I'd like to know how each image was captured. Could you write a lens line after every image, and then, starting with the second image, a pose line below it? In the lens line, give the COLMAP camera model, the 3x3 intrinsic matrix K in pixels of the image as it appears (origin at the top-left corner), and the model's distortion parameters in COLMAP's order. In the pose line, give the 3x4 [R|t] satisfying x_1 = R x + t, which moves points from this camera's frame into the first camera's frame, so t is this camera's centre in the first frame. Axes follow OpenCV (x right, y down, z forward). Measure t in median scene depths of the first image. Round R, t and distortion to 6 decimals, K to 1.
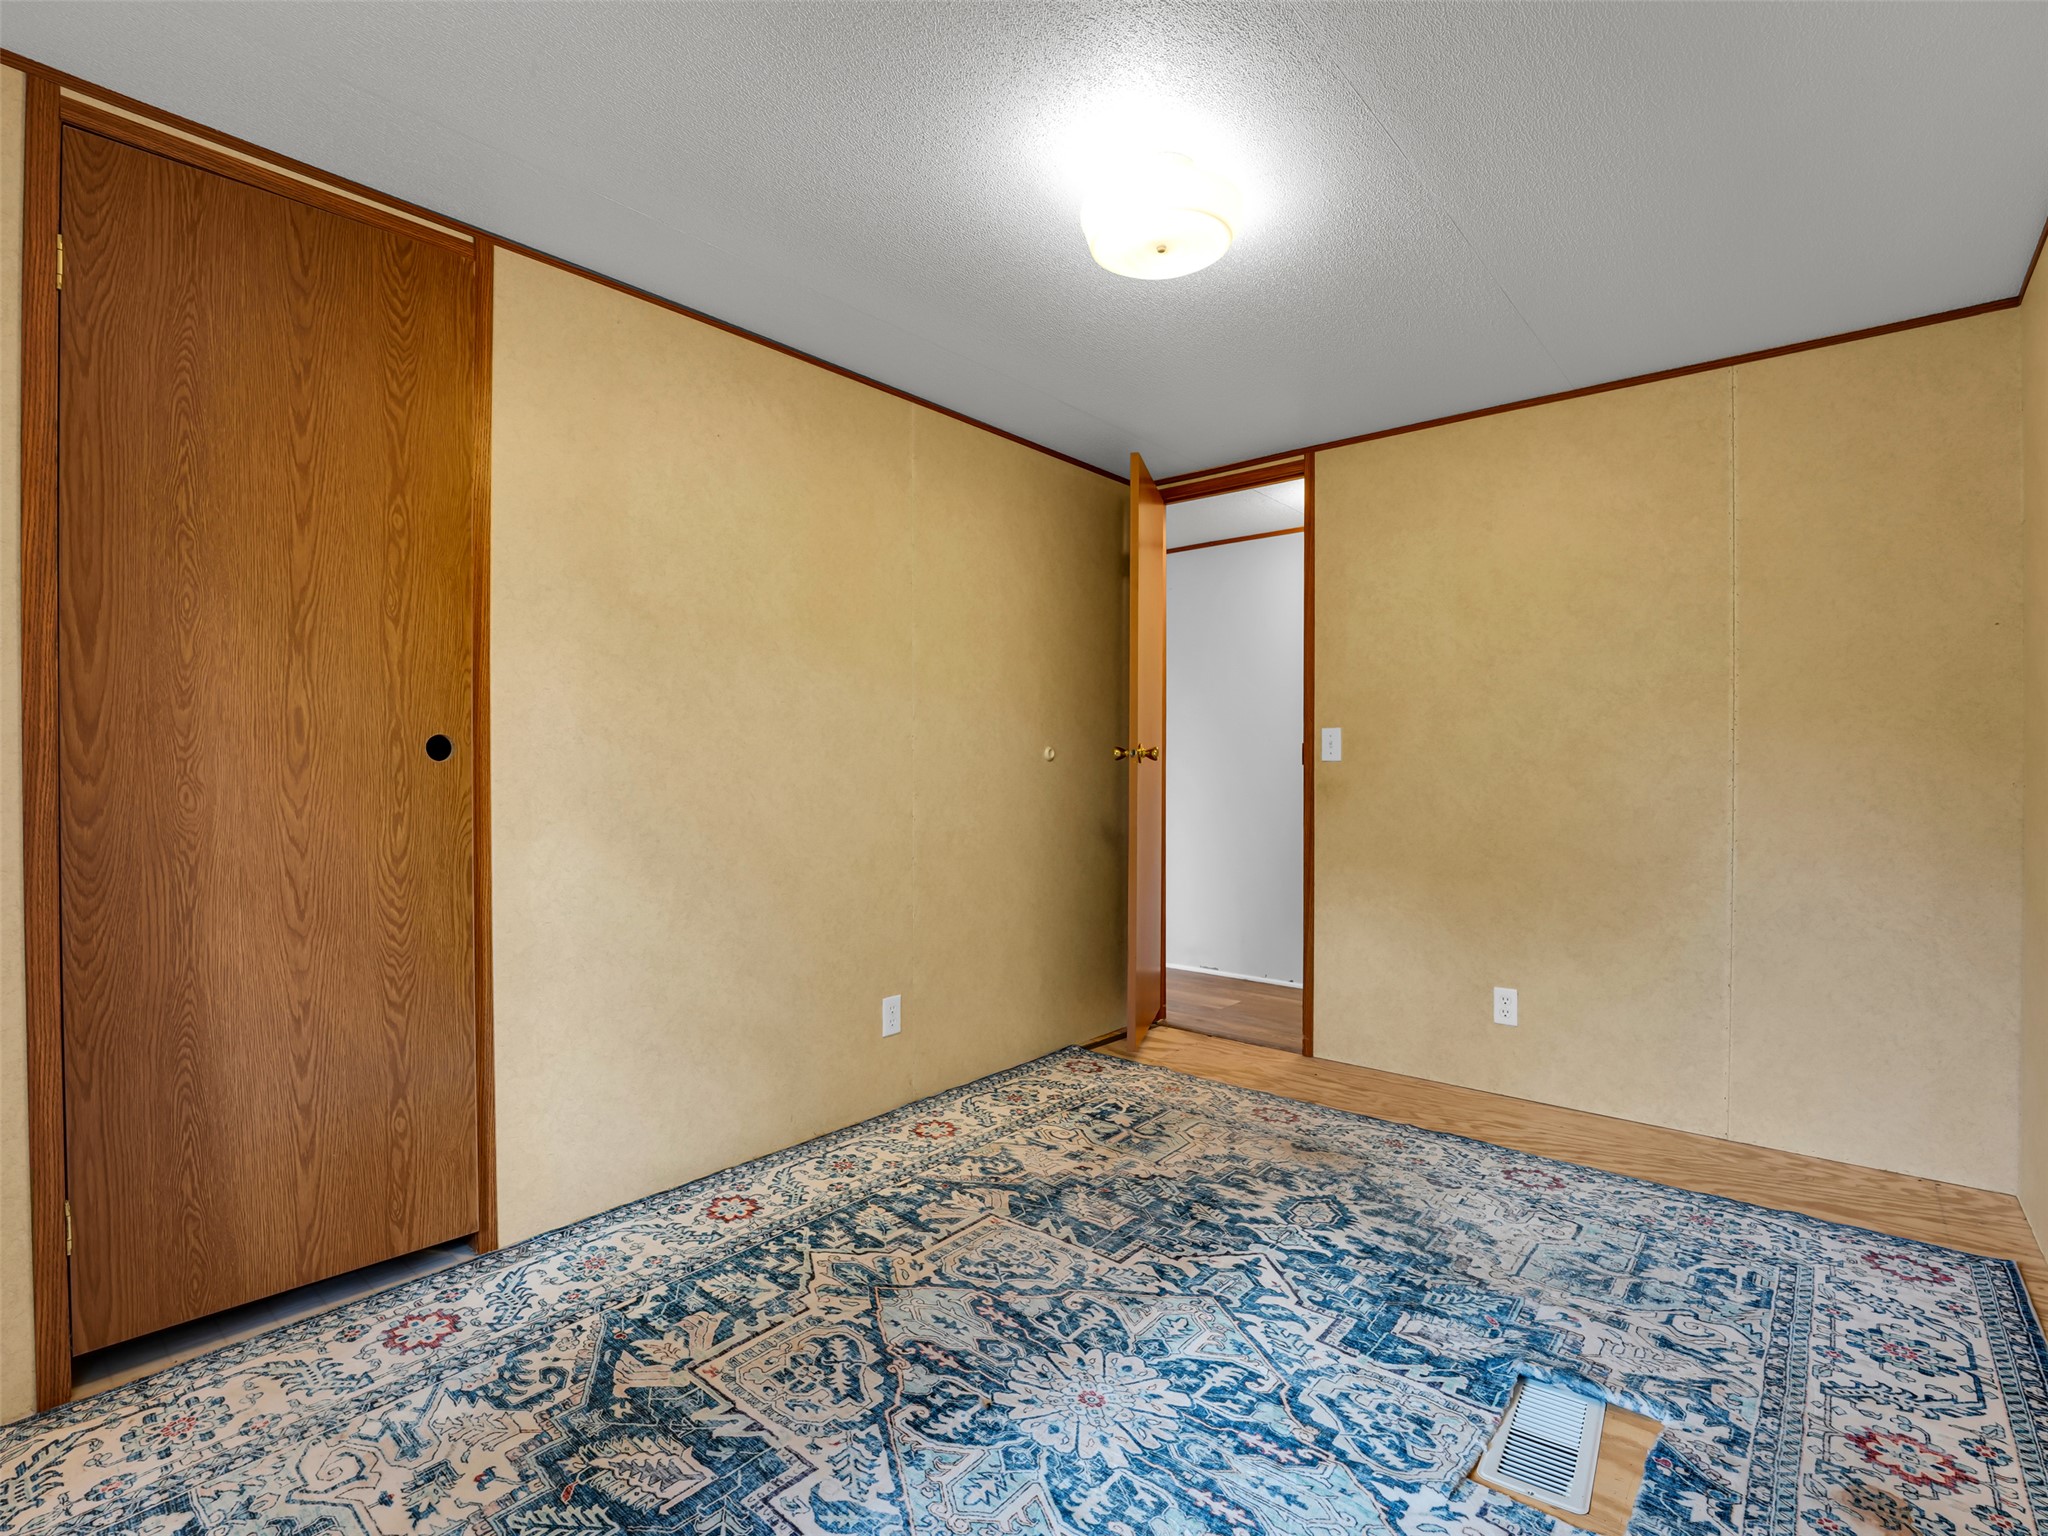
lens RADIAL K [[945.4, 0, 1018.3], [0, 945.4, 769.3], [0, 0, 1]] dist [-0.010573, -0.000642]
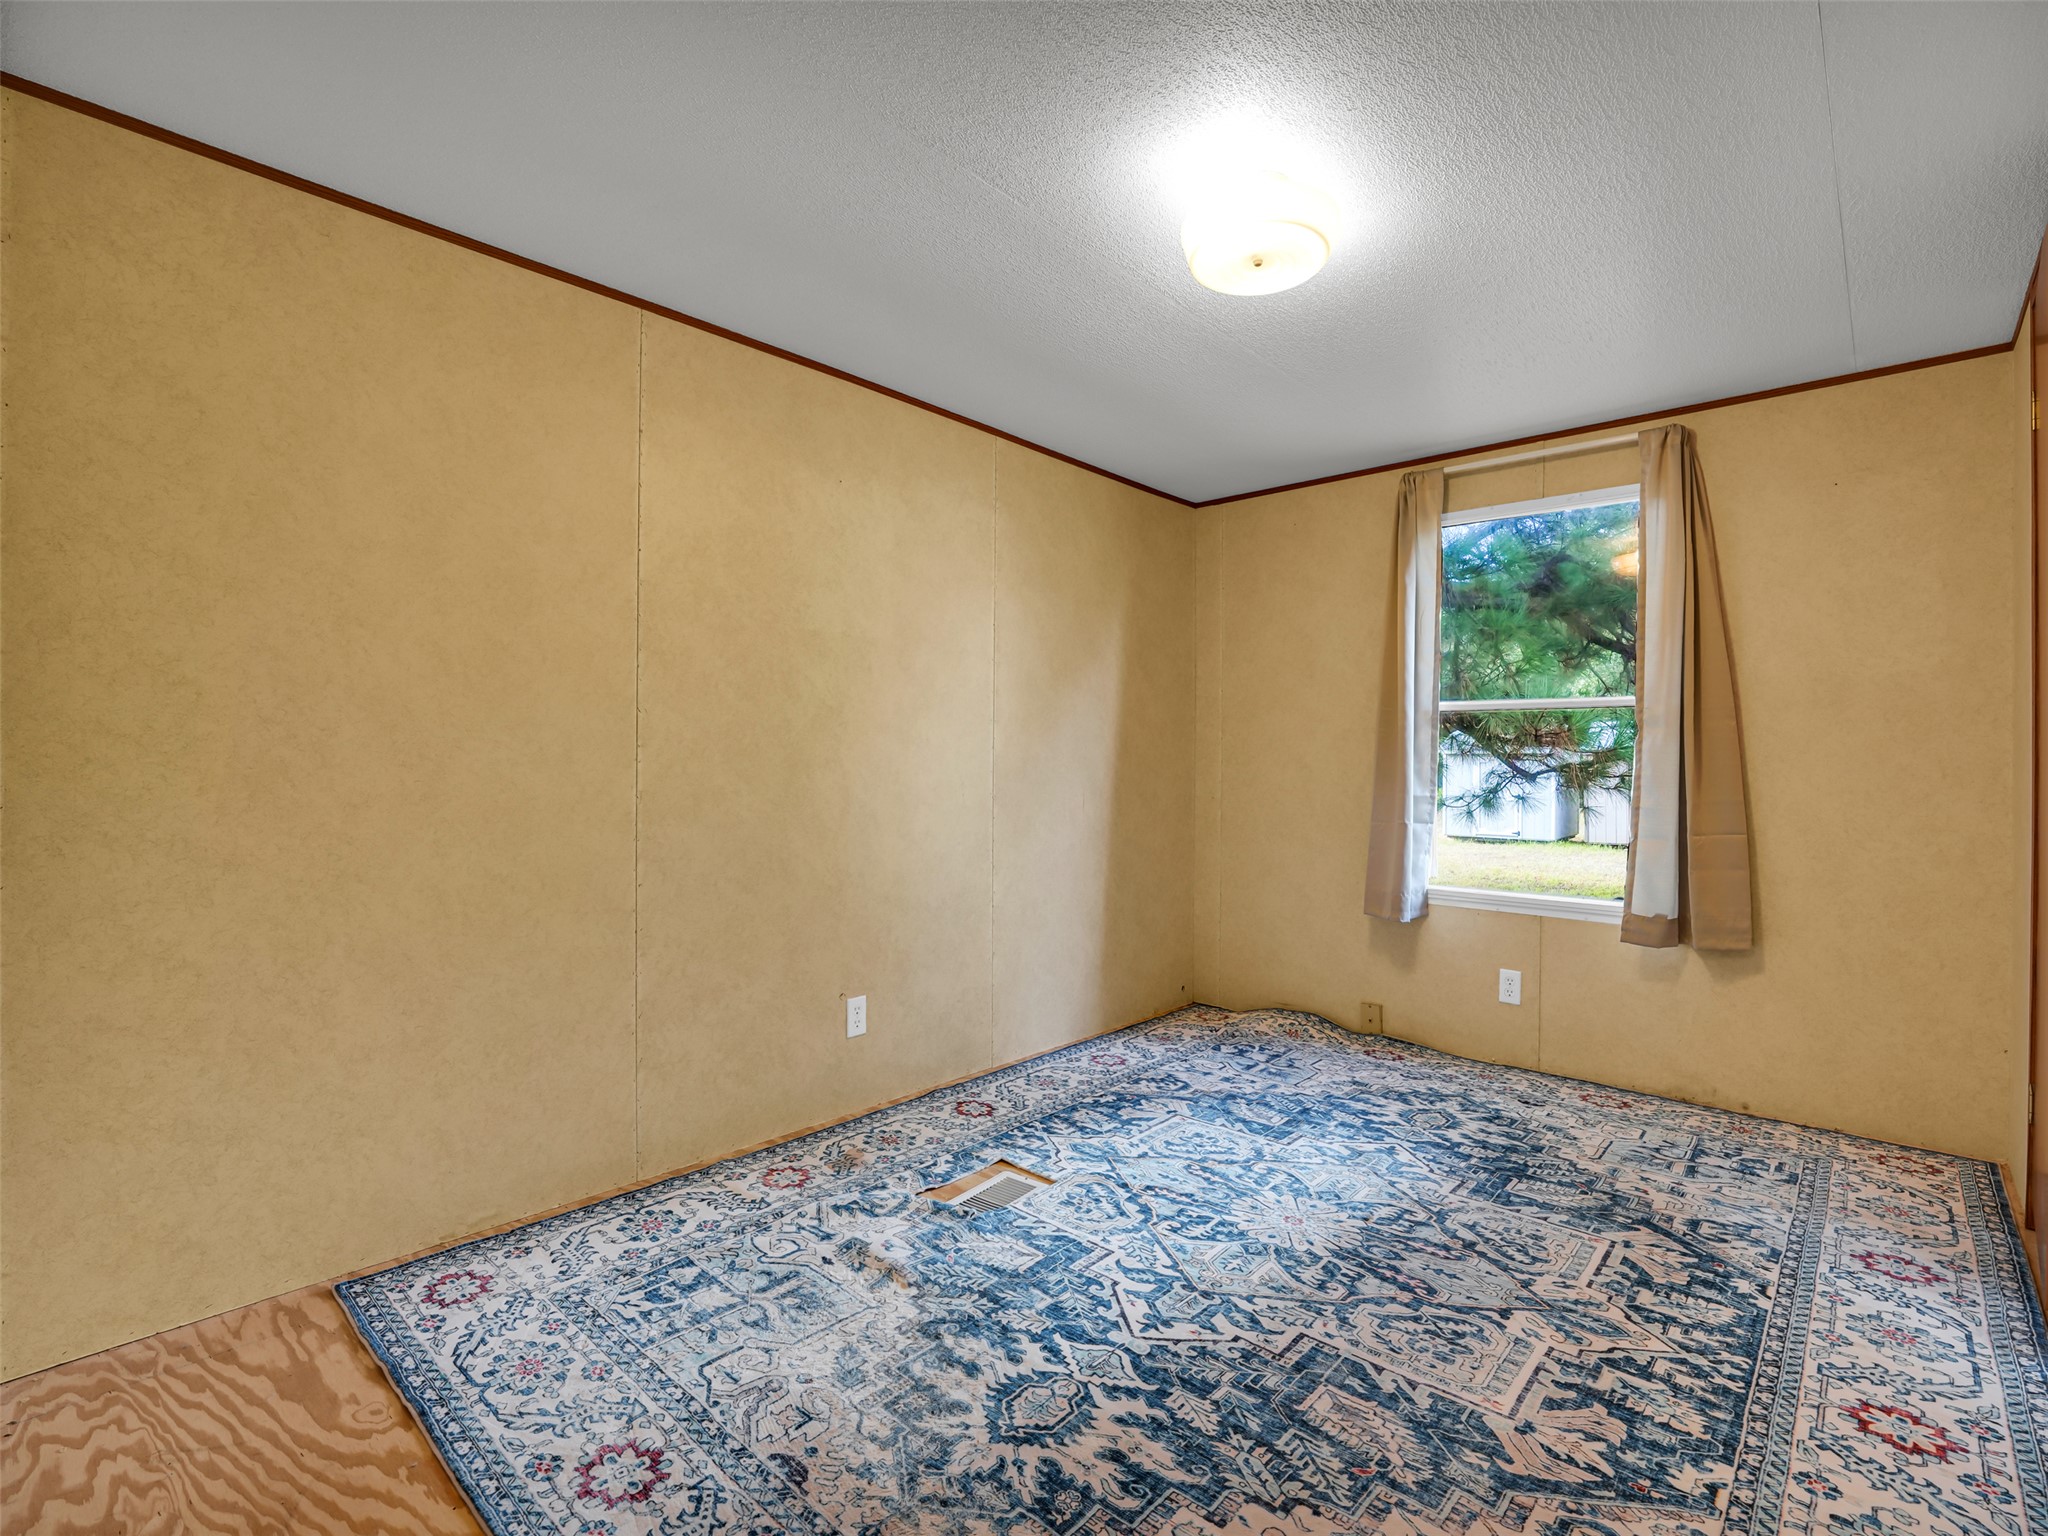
lens RADIAL K [[945.4, 0, 1024.7], [0, 945.4, 770.9], [0, 0, 1]] dist [-0.010573, -0.000642]
pose [[-0.999475, -0.010154, 0.030758, 0.360907], [-0.009780, 0.999877, 0.012284, -0.007163], [-0.030879, 0.011976, -0.999451, 1.969341]]
